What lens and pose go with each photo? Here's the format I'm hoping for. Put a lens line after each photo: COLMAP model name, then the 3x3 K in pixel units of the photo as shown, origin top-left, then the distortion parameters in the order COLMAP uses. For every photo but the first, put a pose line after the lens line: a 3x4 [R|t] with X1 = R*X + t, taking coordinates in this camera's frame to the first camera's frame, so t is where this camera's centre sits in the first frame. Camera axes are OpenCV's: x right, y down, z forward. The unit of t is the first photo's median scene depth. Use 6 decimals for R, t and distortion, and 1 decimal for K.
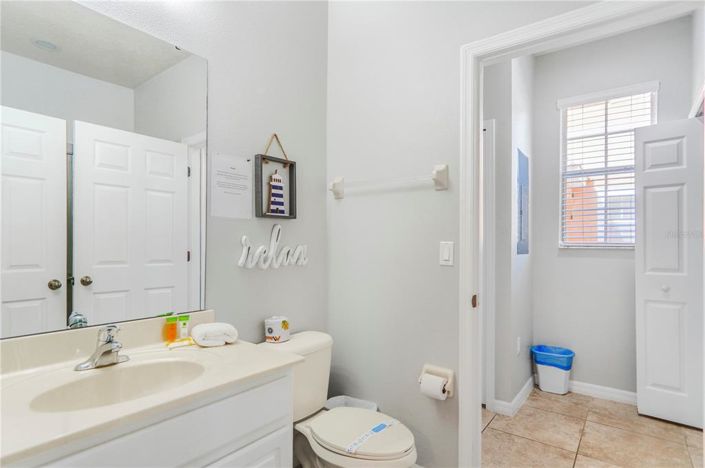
lens RADIAL K [[377.8, 0, 353.2], [0, 377.8, 238.5], [0, 0, 1]] dist [-0.019370, 0.002783]
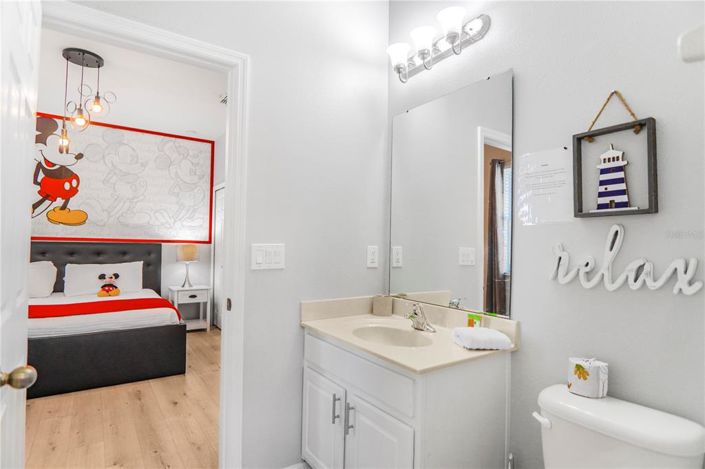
lens RADIAL K [[377.8, 0, 353.6], [0, 377.8, 233.8], [0, 0, 1]] dist [-0.019370, 0.002783]
pose [[-0.317133, -0.034602, -0.947750, 0.571800], [-0.001582, 0.999352, -0.035957, 0.002372], [0.948380, -0.009904, -0.316982, 0.777814]]
